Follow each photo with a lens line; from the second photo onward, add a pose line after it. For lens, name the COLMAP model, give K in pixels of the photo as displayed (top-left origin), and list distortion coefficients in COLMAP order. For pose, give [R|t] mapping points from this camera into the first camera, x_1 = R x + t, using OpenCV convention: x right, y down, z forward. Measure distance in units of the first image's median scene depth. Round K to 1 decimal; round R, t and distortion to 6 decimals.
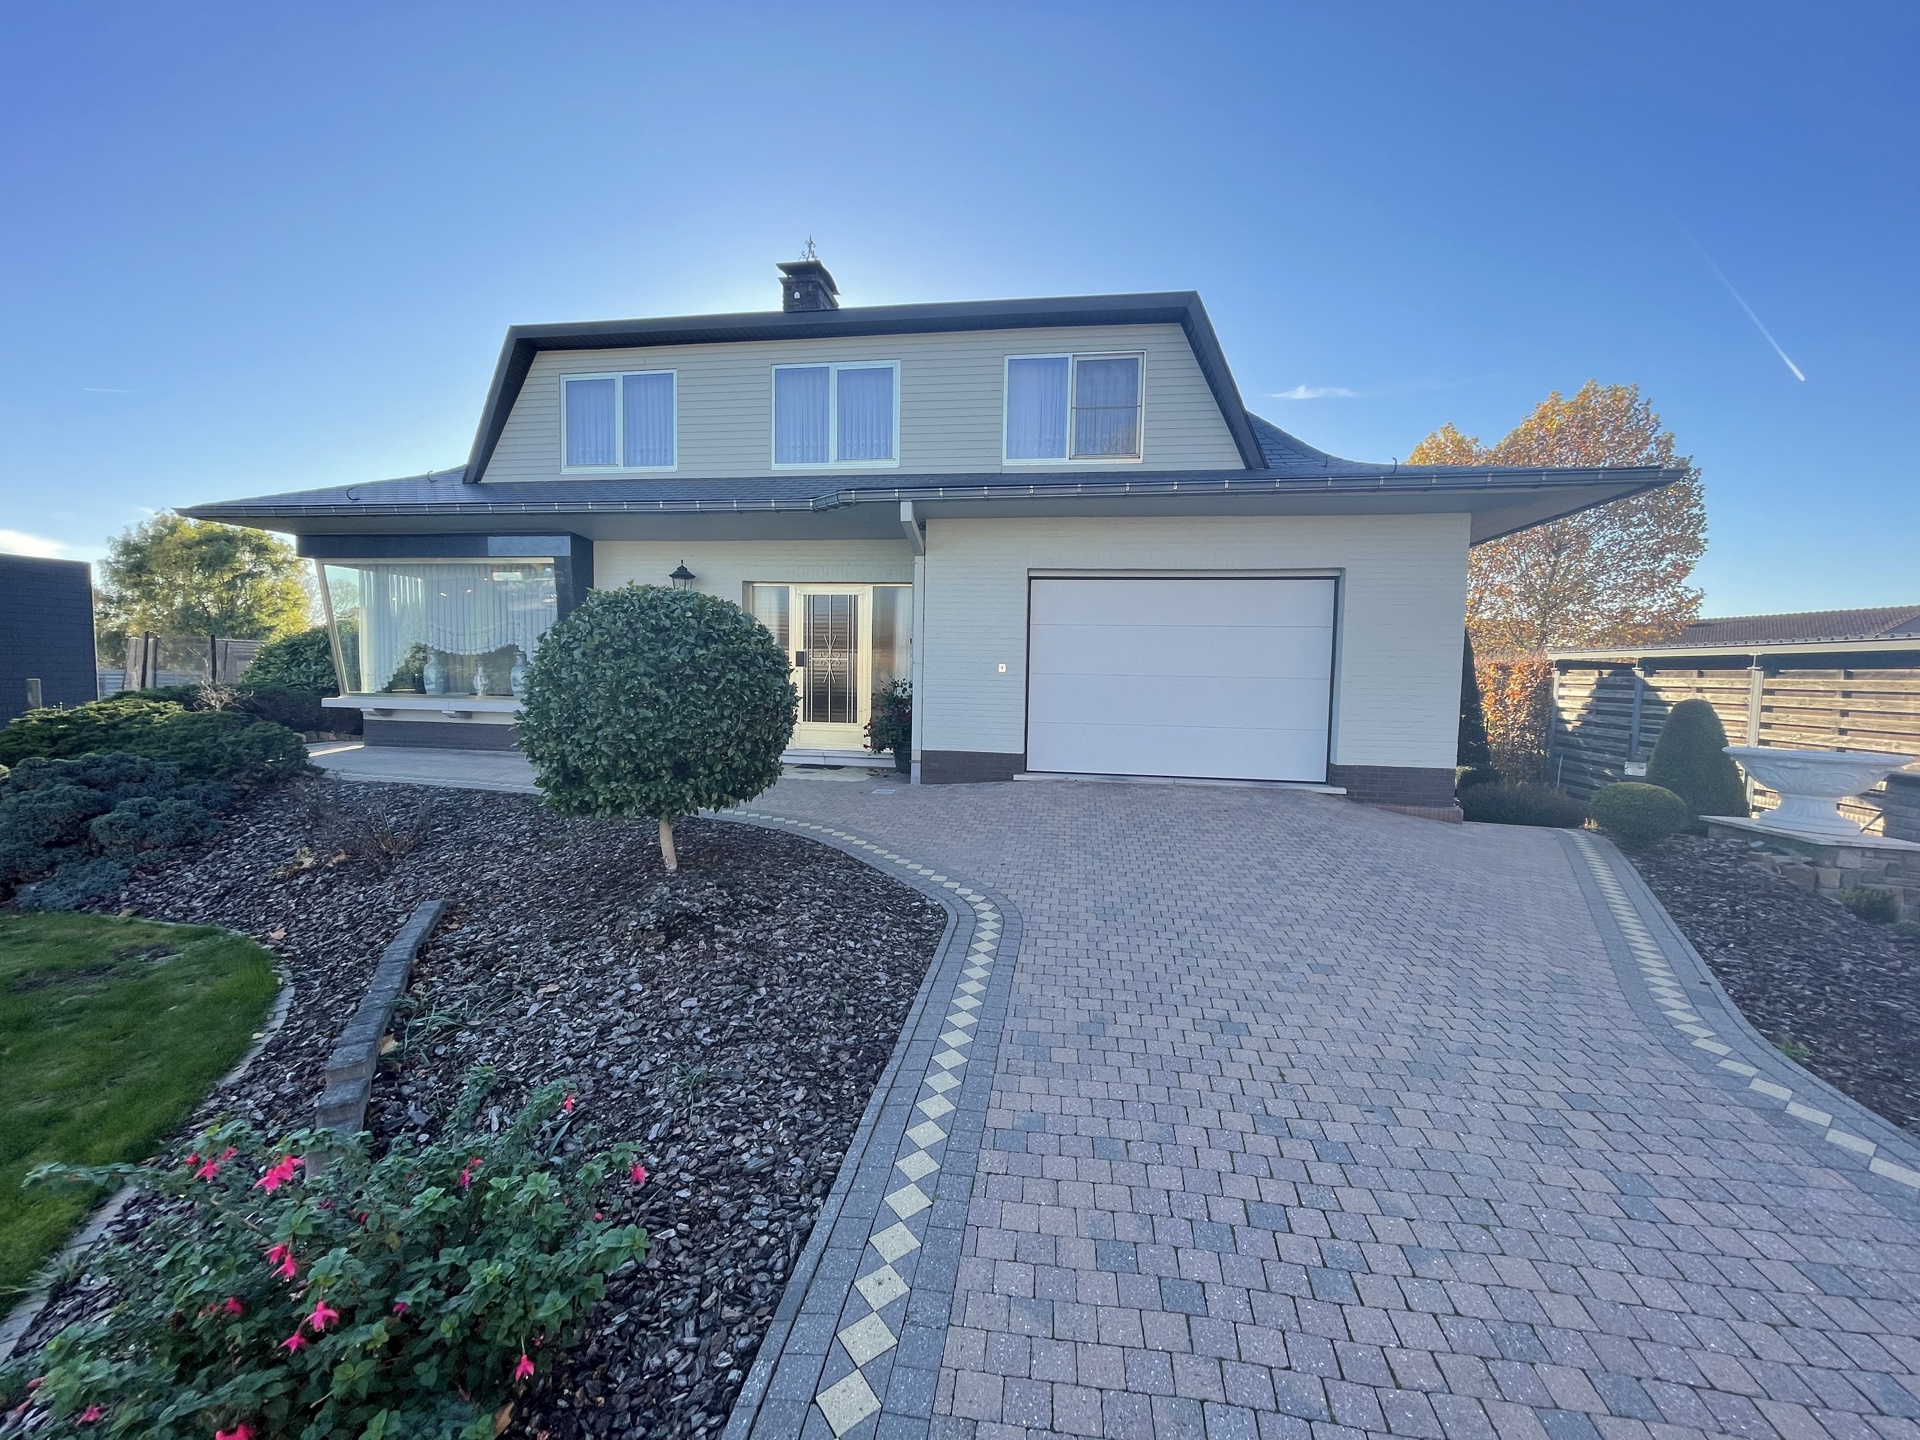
lens RADIAL K [[787.8, 0, 964.5], [0, 787.8, 721.2], [0, 0, 1]] dist [-0.004053, -0.000450]
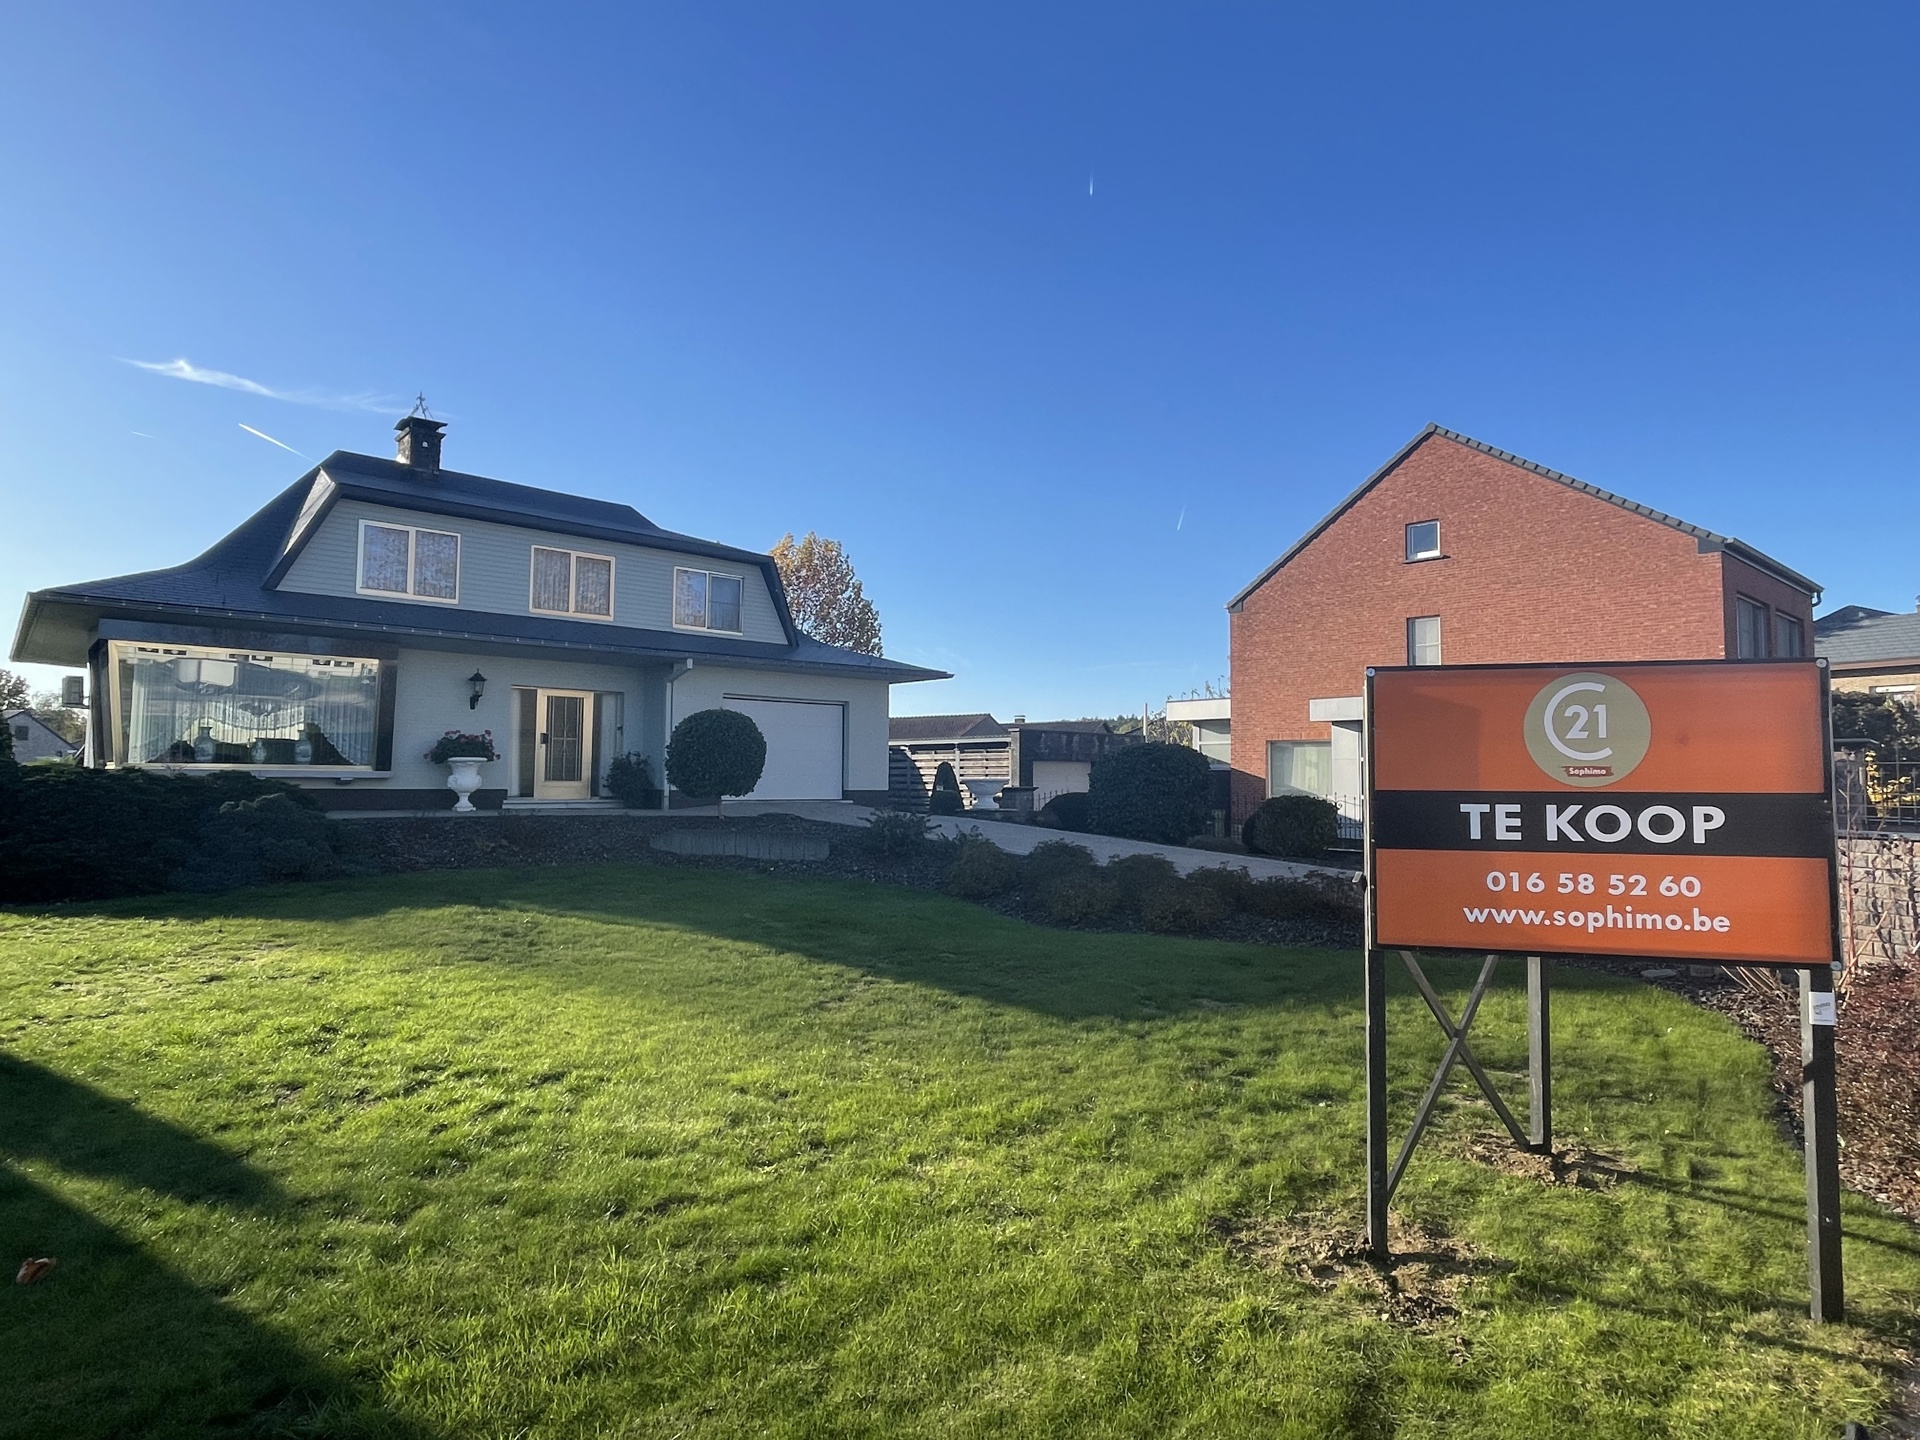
lens RADIAL K [[1072.5, 0, 956.6], [0, 1072.5, 717.5], [0, 0, 1]] dist [-0.000860, -0.000039]
pose [[0.638667, 0.031929, 0.768821, -1.290188], [0.047505, 0.995597, -0.080810, 0.084942], [-0.768016, 0.088133, 0.634338, -0.905739]]
